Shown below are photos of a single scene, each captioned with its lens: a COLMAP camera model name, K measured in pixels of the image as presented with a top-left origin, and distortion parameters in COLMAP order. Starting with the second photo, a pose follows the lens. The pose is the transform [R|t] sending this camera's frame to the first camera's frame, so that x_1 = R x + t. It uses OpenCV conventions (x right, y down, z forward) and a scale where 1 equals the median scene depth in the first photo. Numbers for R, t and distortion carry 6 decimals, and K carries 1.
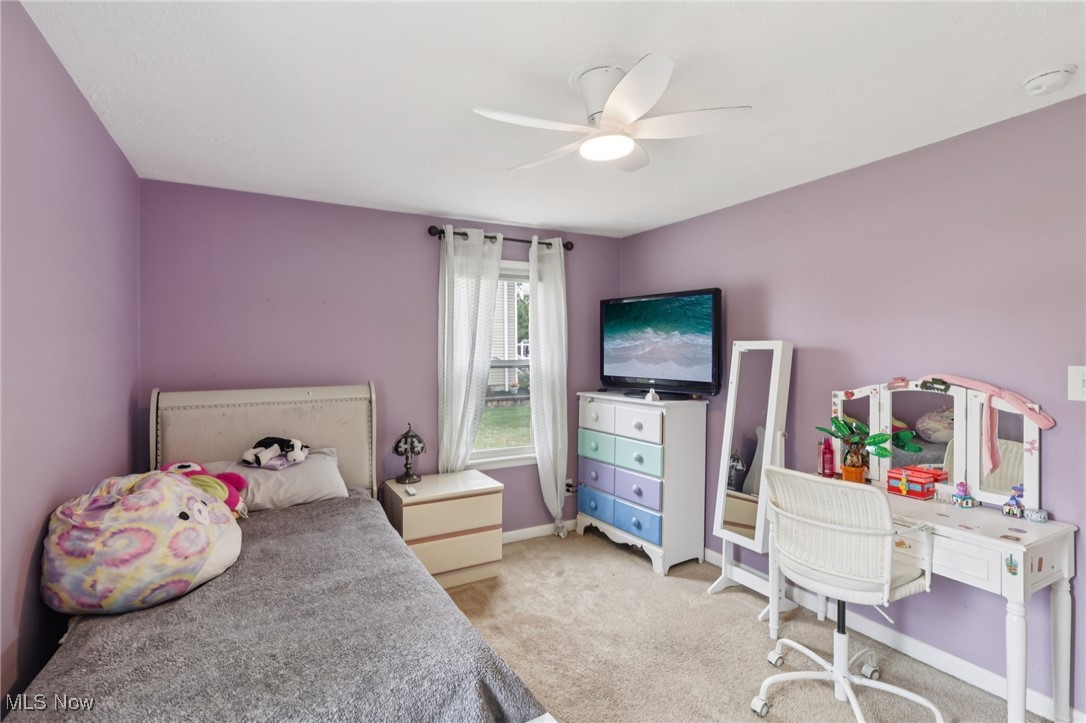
lens RADIAL K [[516.8, 0, 556.4], [0, 516.8, 357.0], [0, 0, 1]] dist [0.001321, 0.000981]
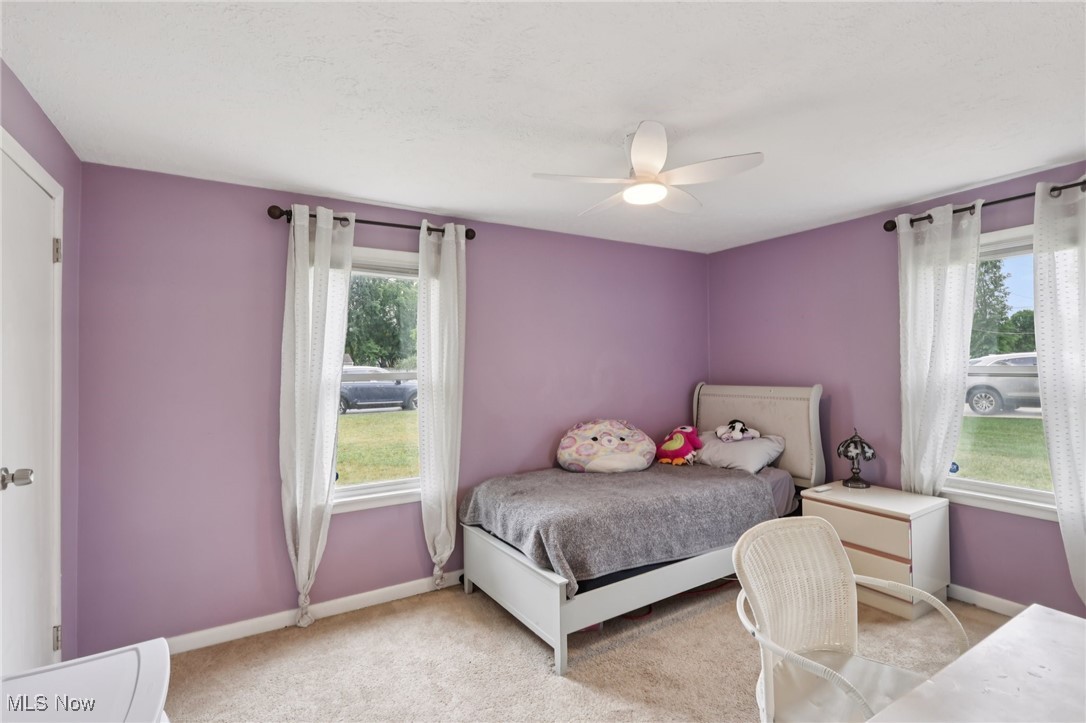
lens RADIAL K [[516.8, 0, 556.4], [0, 516.8, 357.0], [0, 0, 1]] dist [0.001321, 0.000981]
pose [[0.041273, -0.014652, -0.999040, 0.694072], [0.007732, 0.999867, -0.014345, 0.000156], [0.999118, -0.007133, 0.041381, 0.377542]]
